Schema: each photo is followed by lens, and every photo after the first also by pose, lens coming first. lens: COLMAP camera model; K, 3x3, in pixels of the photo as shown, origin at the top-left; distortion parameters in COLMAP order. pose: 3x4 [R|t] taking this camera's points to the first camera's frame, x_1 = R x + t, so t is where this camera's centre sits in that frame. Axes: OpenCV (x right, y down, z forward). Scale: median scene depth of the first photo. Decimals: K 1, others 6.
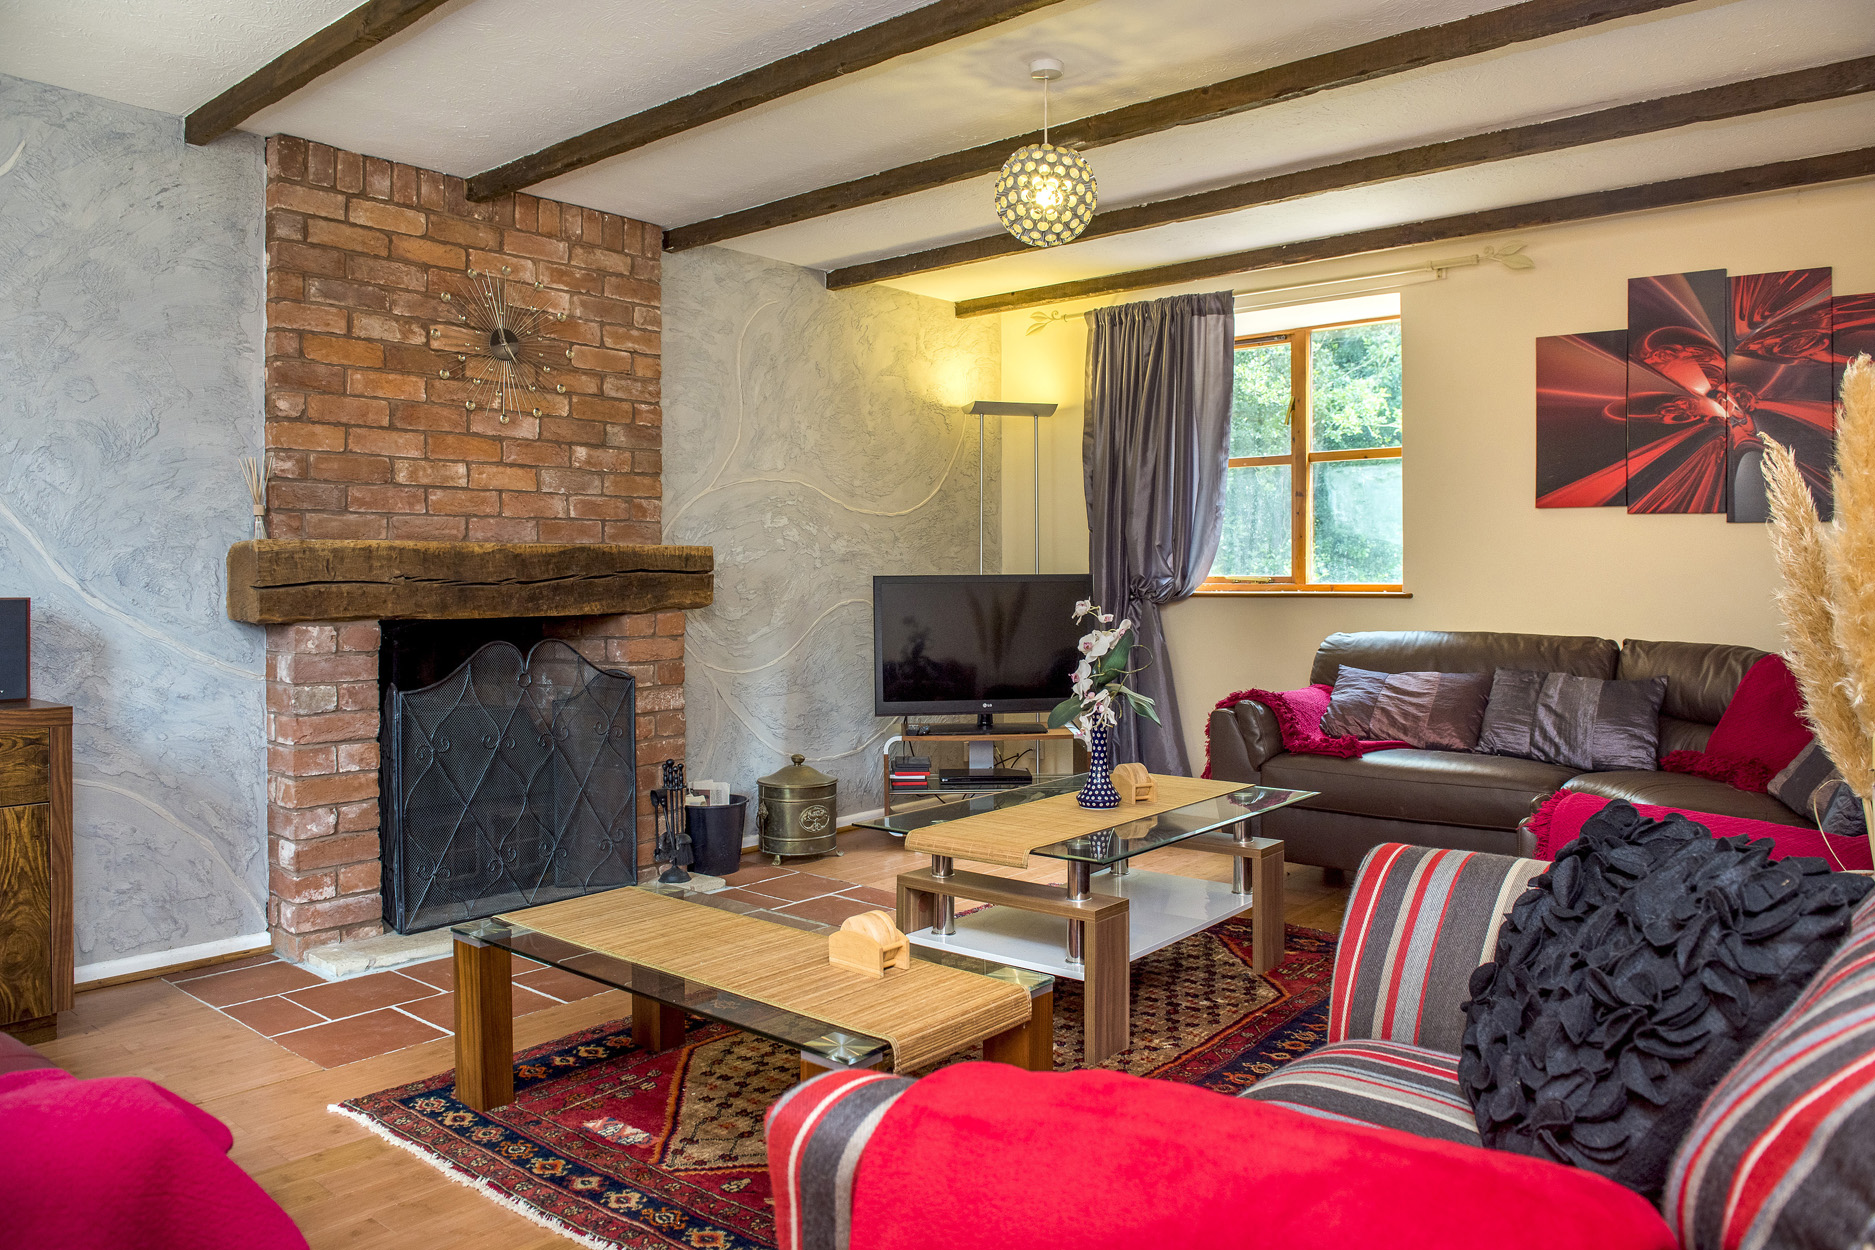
lens RADIAL K [[1294.8, 0, 941.0], [0, 1294.8, 574.1], [0, 0, 1]] dist [-0.040606, -0.000304]
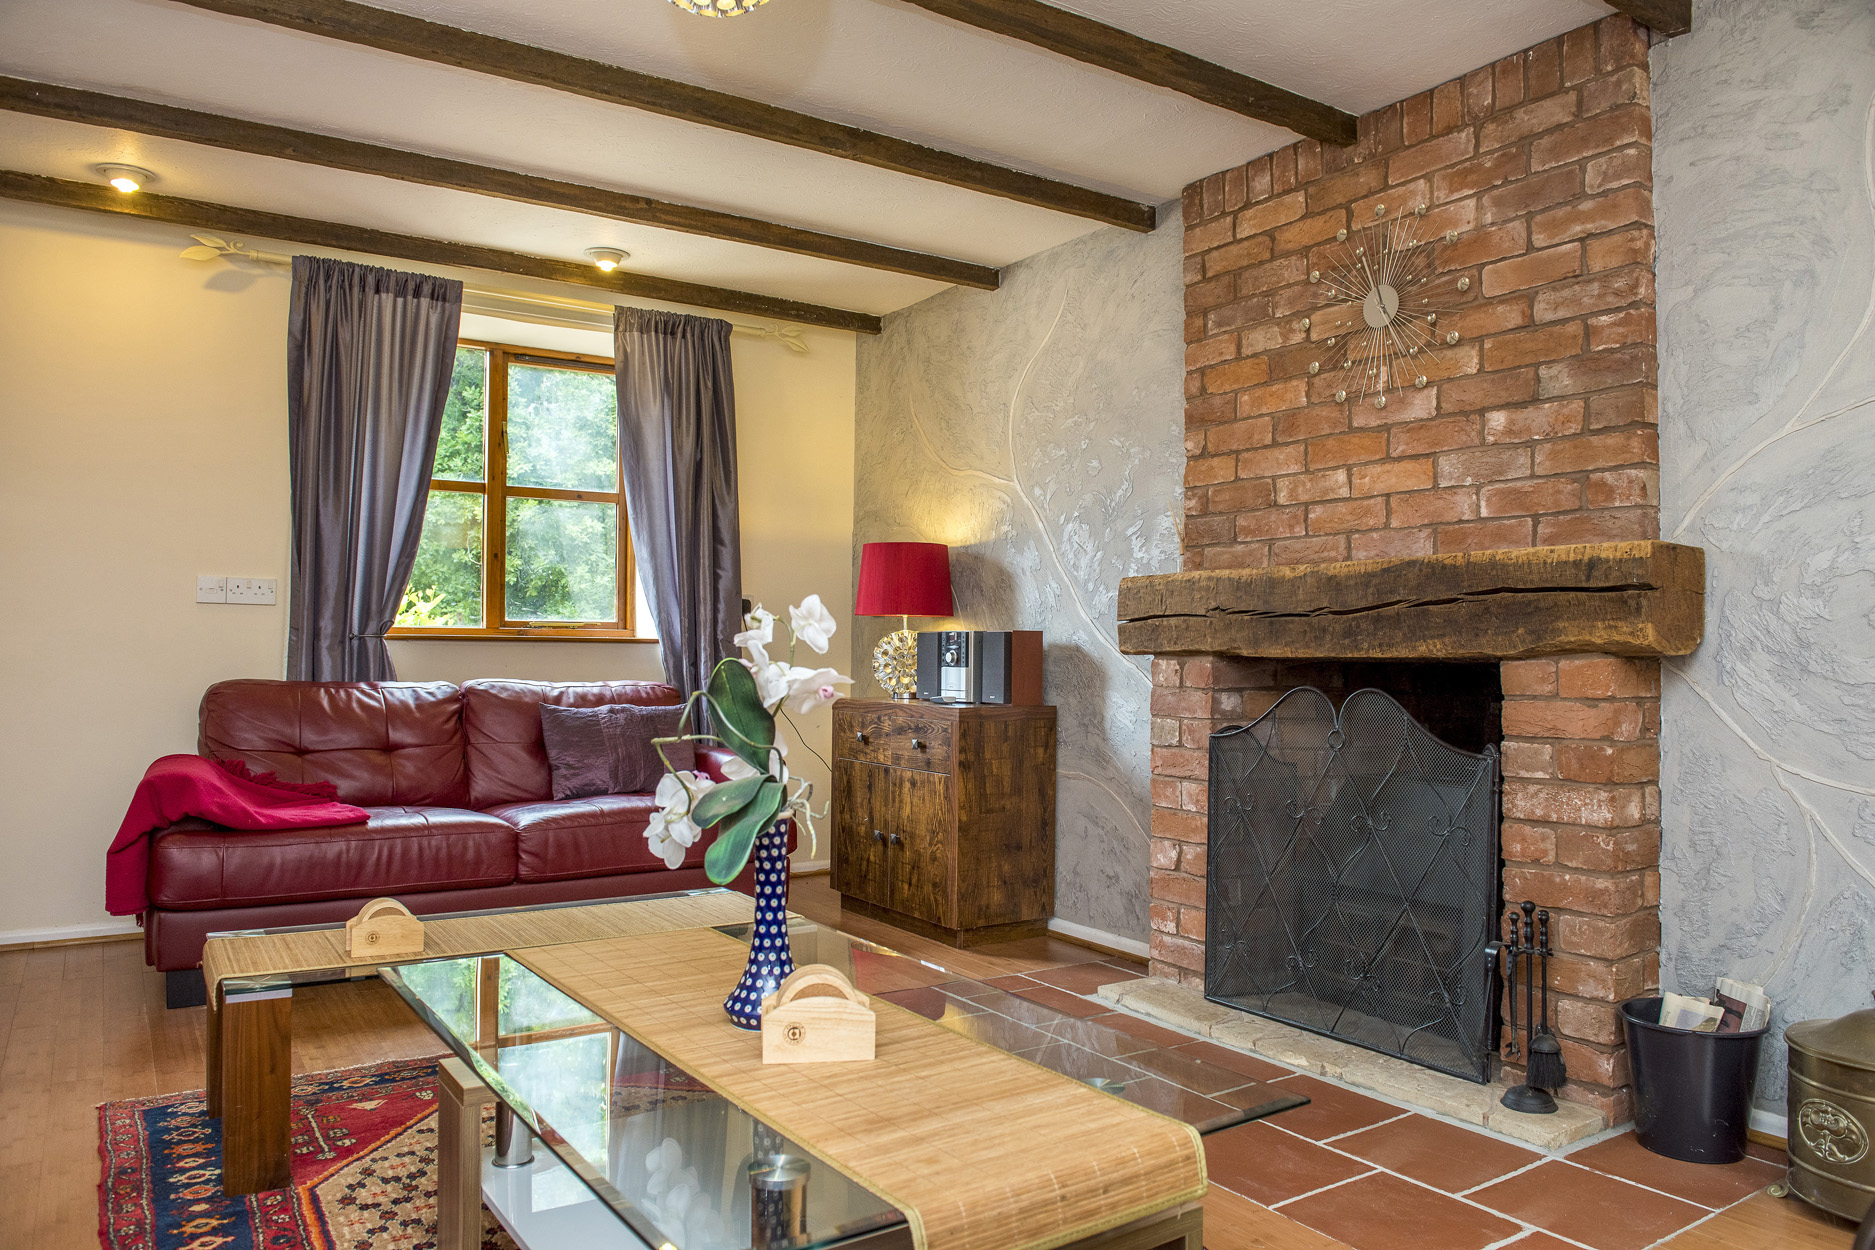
lens RADIAL K [[1306.8, 0, 937.5], [0, 1306.8, 625.0], [0, 0, 1]] dist [-0.042766, -0.005420]
pose [[-0.279291, -0.022875, -0.959934, 0.457342], [-0.008182, 0.999737, -0.021443, 0.030499], [0.960172, 0.001865, -0.279404, 0.921592]]
